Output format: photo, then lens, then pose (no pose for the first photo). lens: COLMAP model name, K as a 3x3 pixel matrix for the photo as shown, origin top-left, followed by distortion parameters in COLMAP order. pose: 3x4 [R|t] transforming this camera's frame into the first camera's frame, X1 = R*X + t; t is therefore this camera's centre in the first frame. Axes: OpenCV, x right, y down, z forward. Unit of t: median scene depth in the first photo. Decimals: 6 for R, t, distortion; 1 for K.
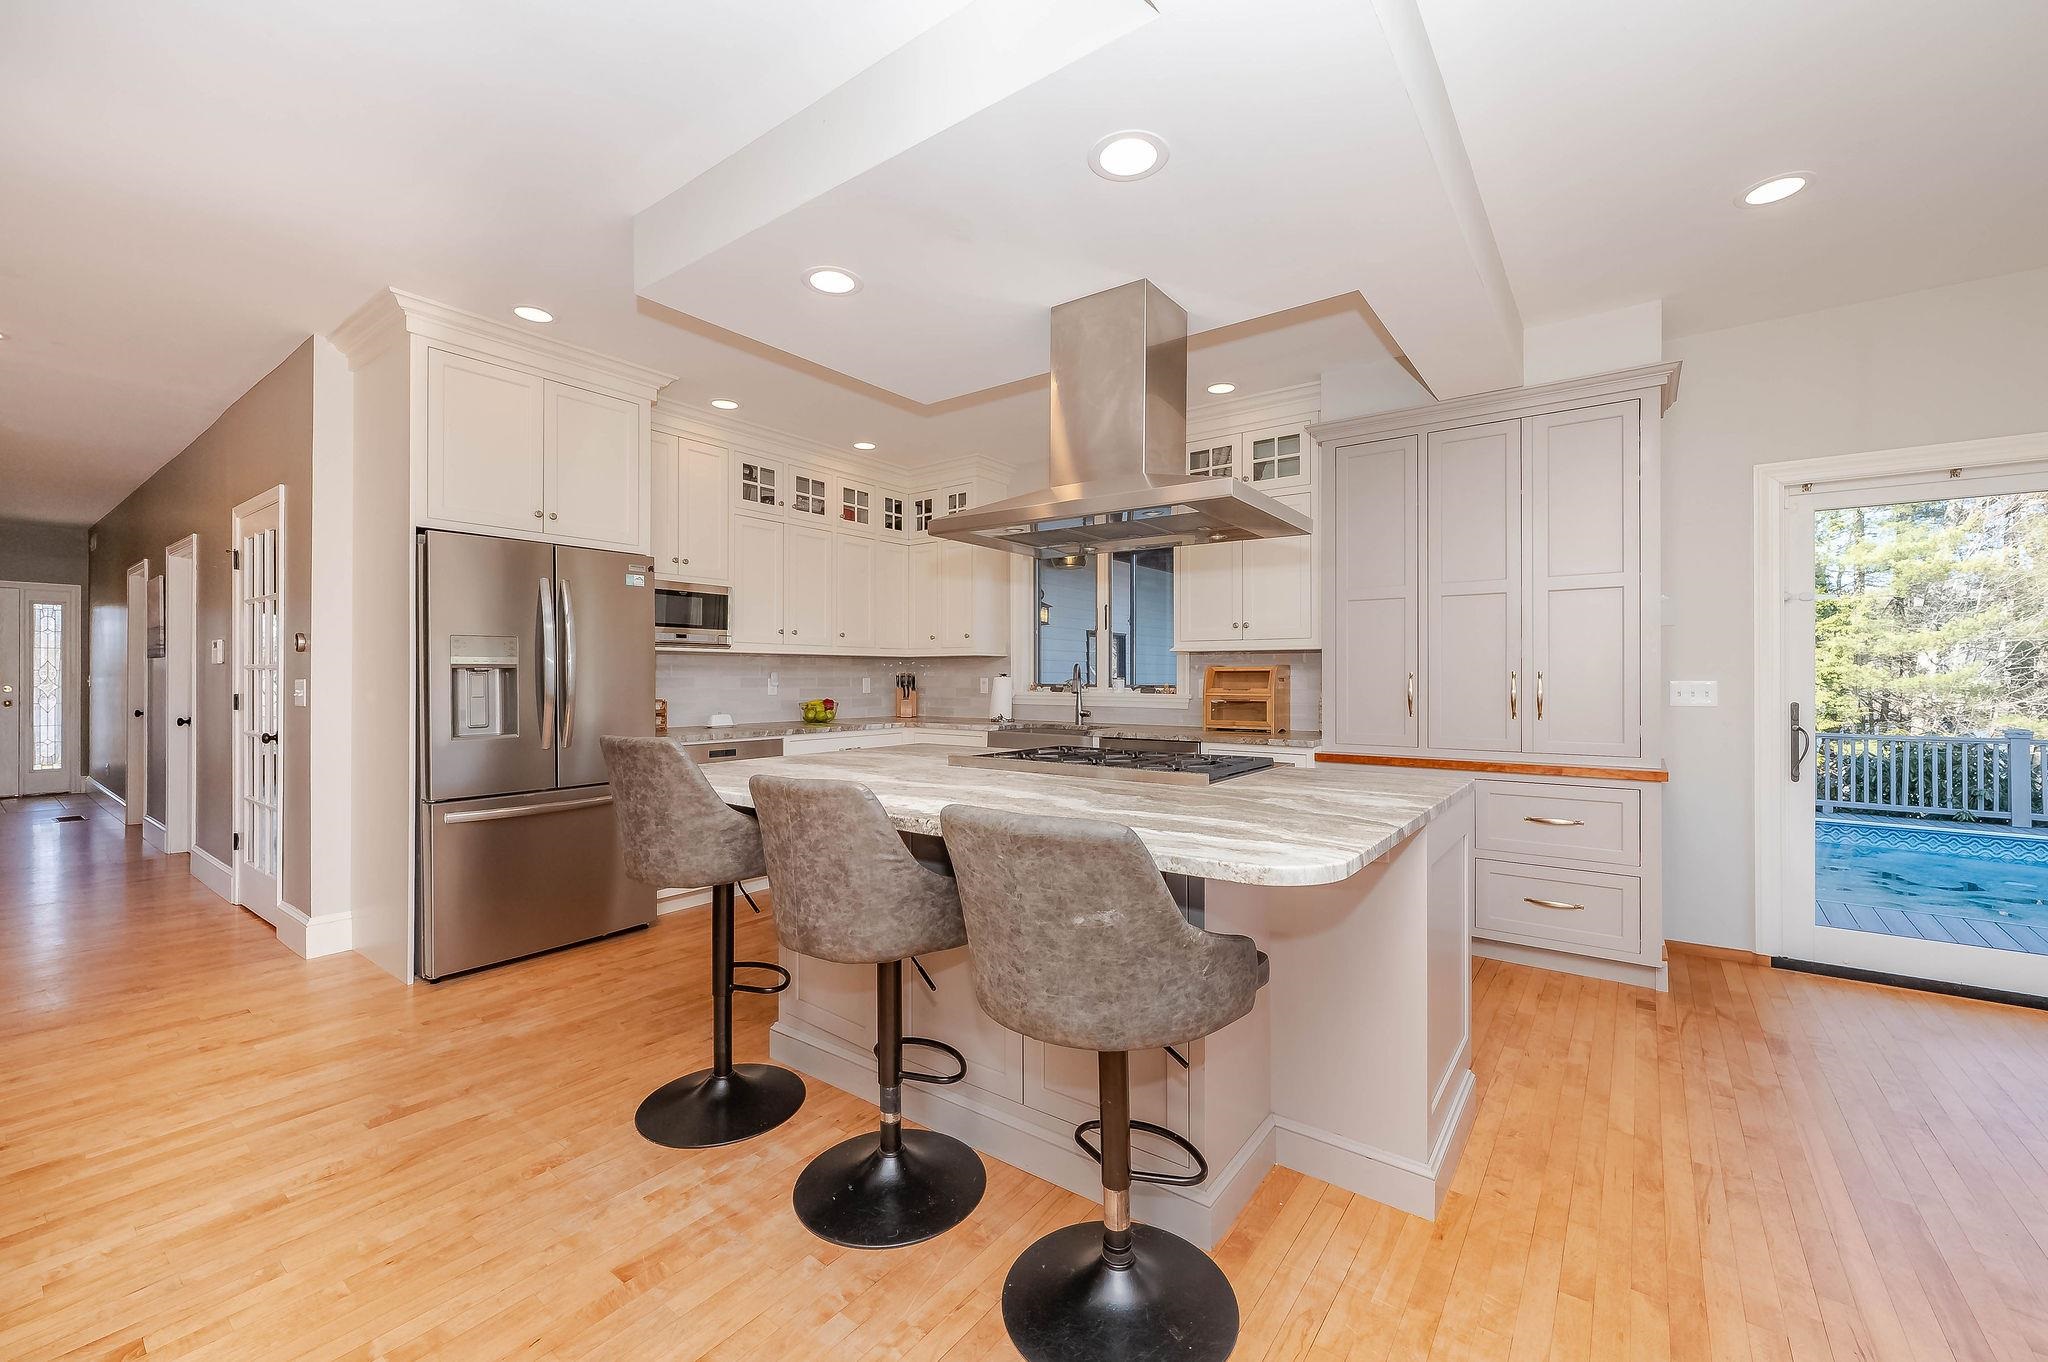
lens RADIAL K [[838.4, 0, 1053.3], [0, 838.4, 678.8], [0, 0, 1]] dist [0.000566, 0.000217]
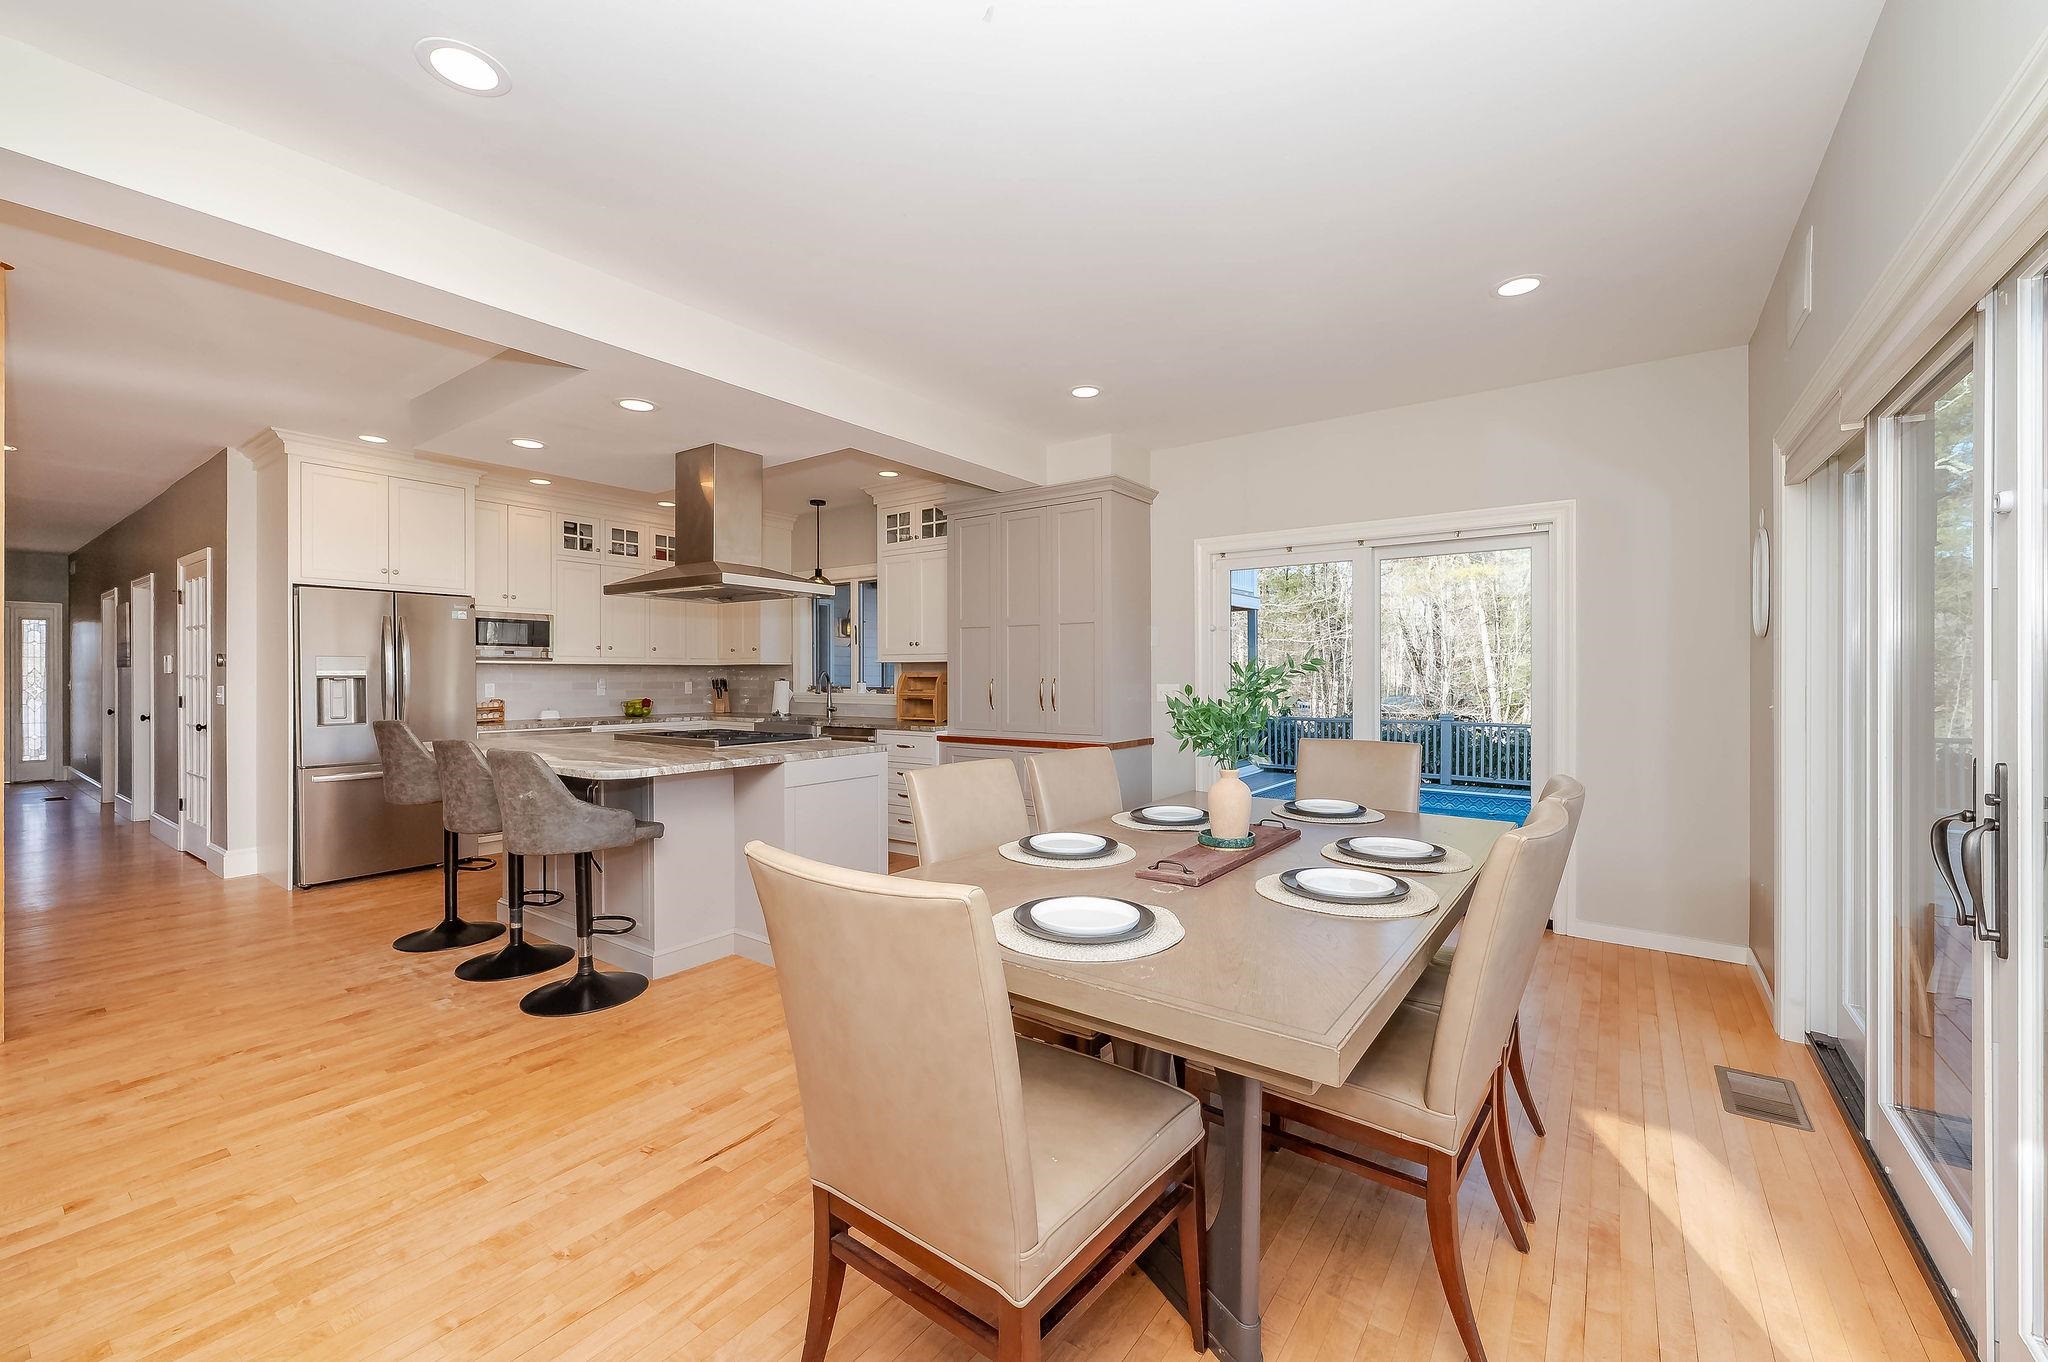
lens RADIAL K [[812.5, 0, 1013.5], [0, 812.5, 681.4], [0, 0, 1]] dist [-0.000883, -0.000070]
pose [[0.999969, -0.003151, 0.007184, 0.348707], [0.003124, 0.999988, 0.003766, -0.006100], [-0.007196, -0.003744, 0.999967, -0.308633]]
